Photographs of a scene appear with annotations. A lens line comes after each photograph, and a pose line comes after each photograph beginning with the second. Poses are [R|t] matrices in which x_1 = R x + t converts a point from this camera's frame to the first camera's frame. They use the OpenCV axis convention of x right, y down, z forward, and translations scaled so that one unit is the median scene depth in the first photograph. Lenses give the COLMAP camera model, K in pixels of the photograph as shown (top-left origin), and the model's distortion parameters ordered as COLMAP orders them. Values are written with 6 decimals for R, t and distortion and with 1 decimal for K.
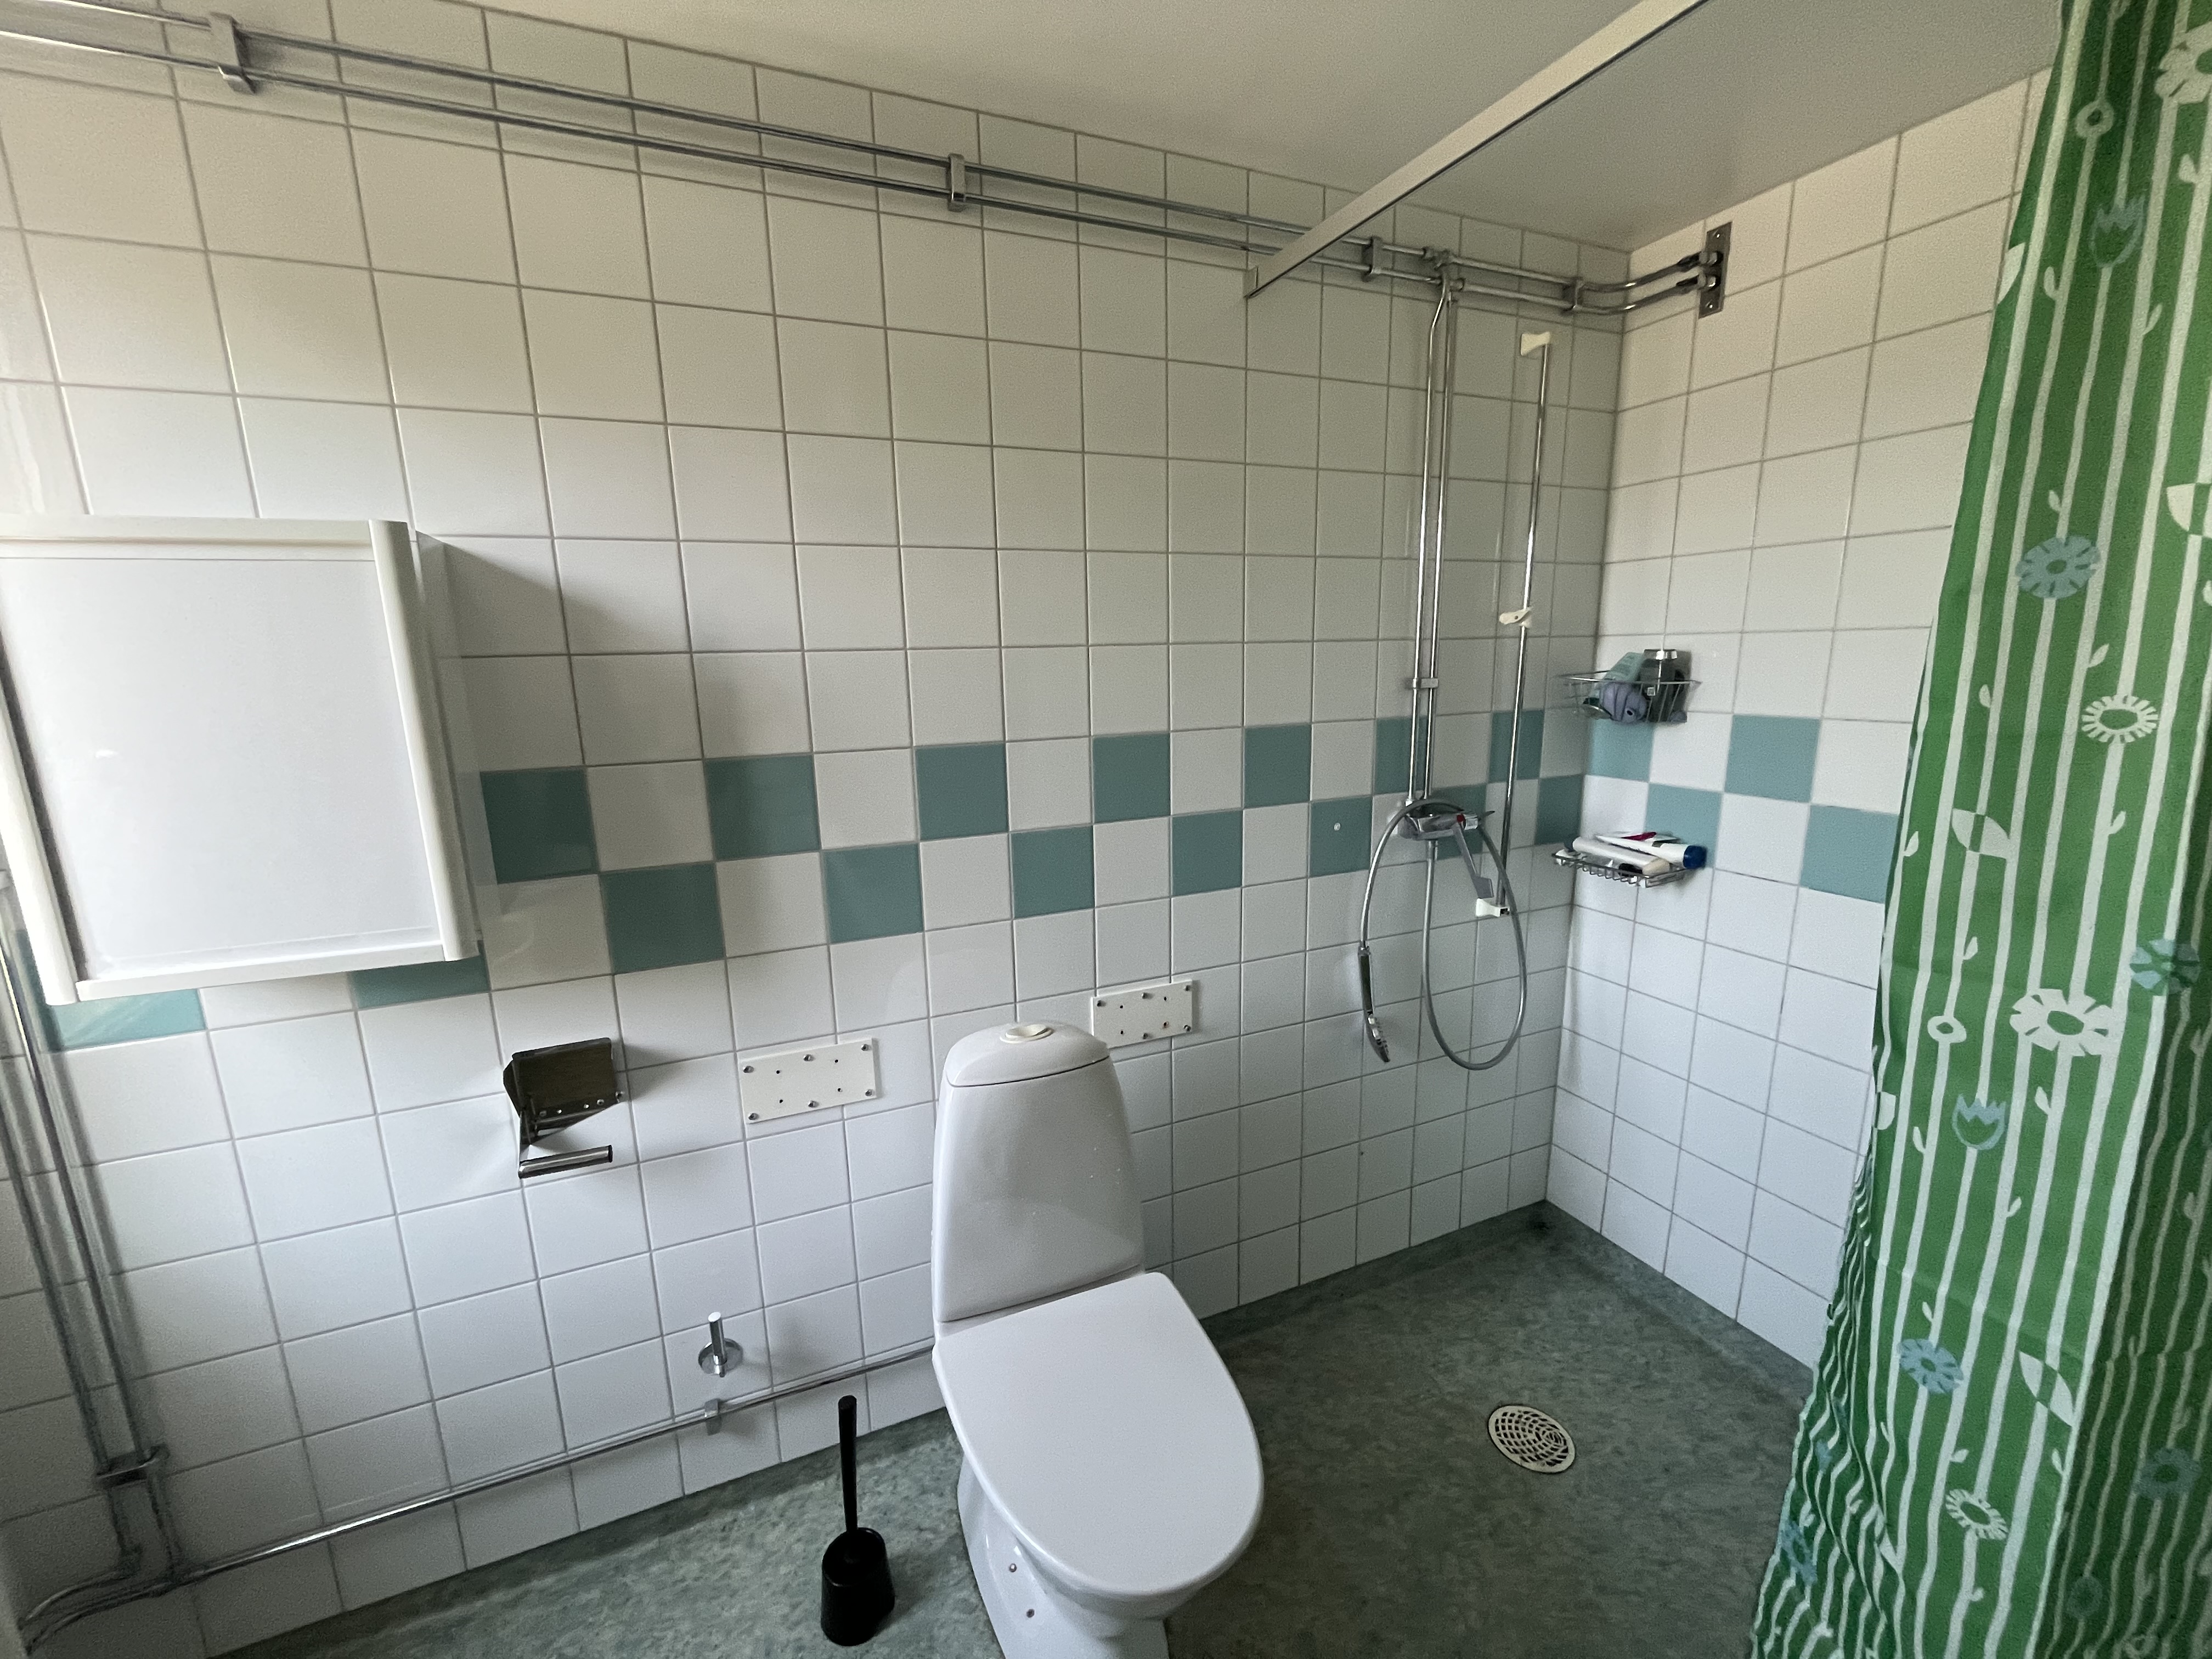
lens RADIAL K [[895.5, 0, 1108.0], [0, 895.5, 834.1], [0, 0, 1]] dist [-0.003248, -0.000180]
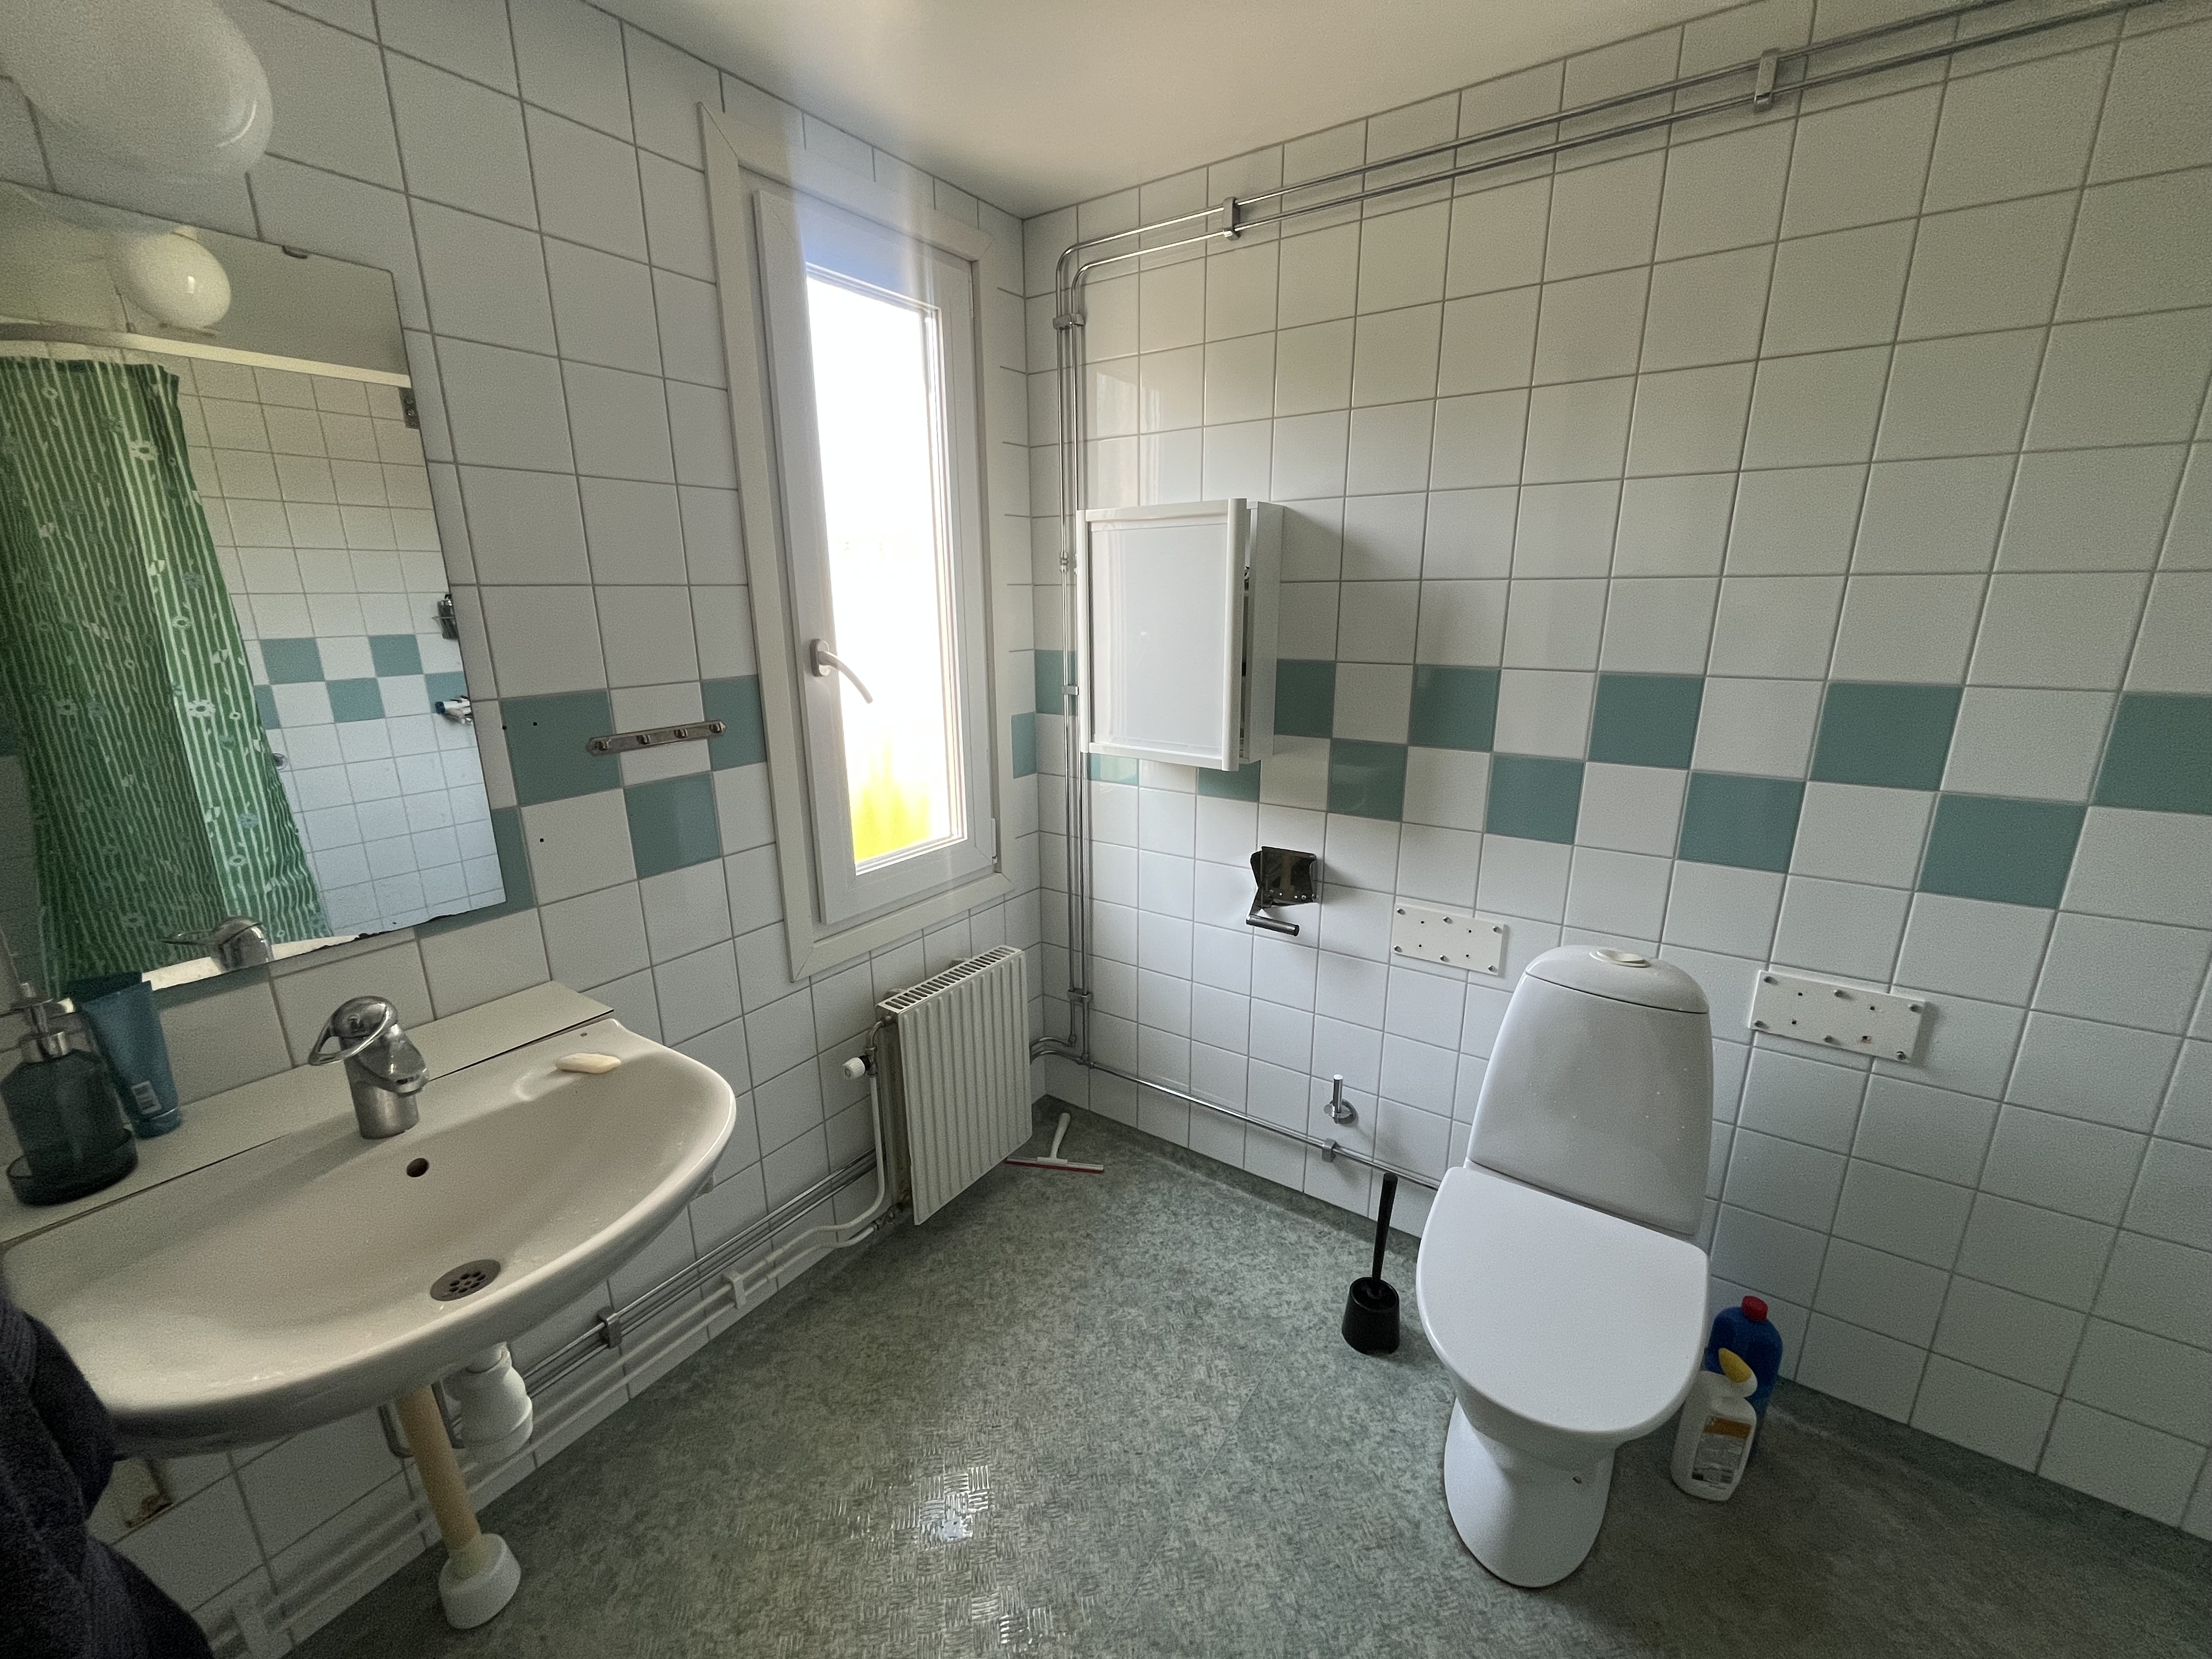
lens RADIAL K [[895.5, 0, 1106.1], [0, 895.5, 830.5], [0, 0, 1]] dist [-0.003248, -0.000180]
pose [[0.537375, 0.235891, -0.809681, 0.388291], [-0.169699, 0.970692, 0.170172, 0.004305], [0.826093, 0.045956, 0.561656, -0.074049]]
